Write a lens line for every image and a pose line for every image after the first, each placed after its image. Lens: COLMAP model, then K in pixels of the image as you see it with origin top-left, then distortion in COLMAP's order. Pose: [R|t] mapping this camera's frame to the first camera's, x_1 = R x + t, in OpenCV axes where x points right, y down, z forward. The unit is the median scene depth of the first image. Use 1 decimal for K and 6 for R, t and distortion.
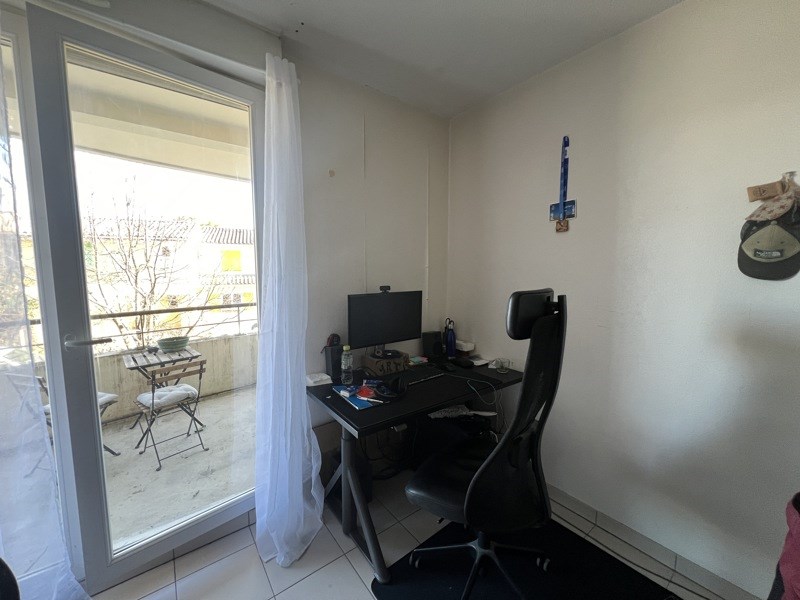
lens RADIAL K [[320.9, 0, 400.0], [0, 320.9, 300.0], [0, 0, 1]] dist [0.002514, -0.000175]
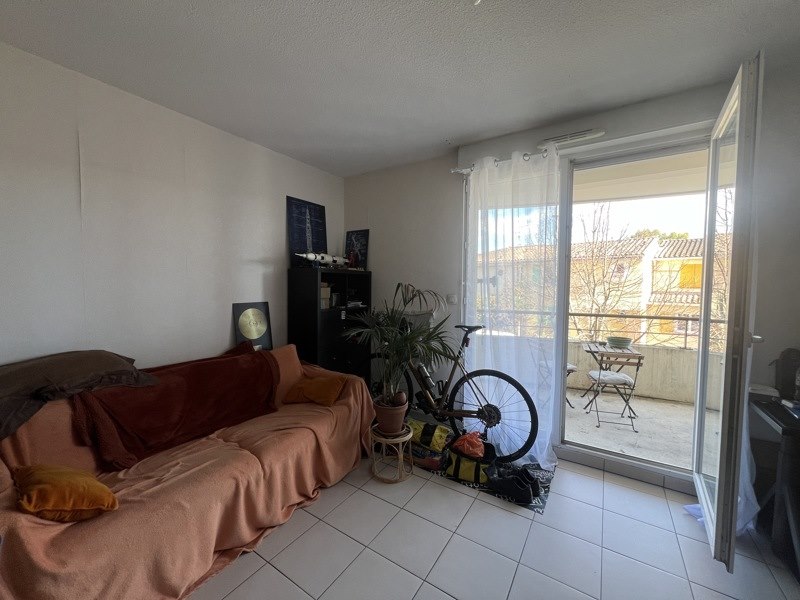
lens RADIAL K [[320.9, 0, 400.0], [0, 320.9, 300.0], [0, 0, 1]] dist [0.002514, -0.000175]
pose [[0.339425, 0.050122, -0.939297, 0.171649], [-0.099076, 0.994930, 0.017289, 0.042179], [0.935401, 0.087193, 0.342670, -0.235901]]
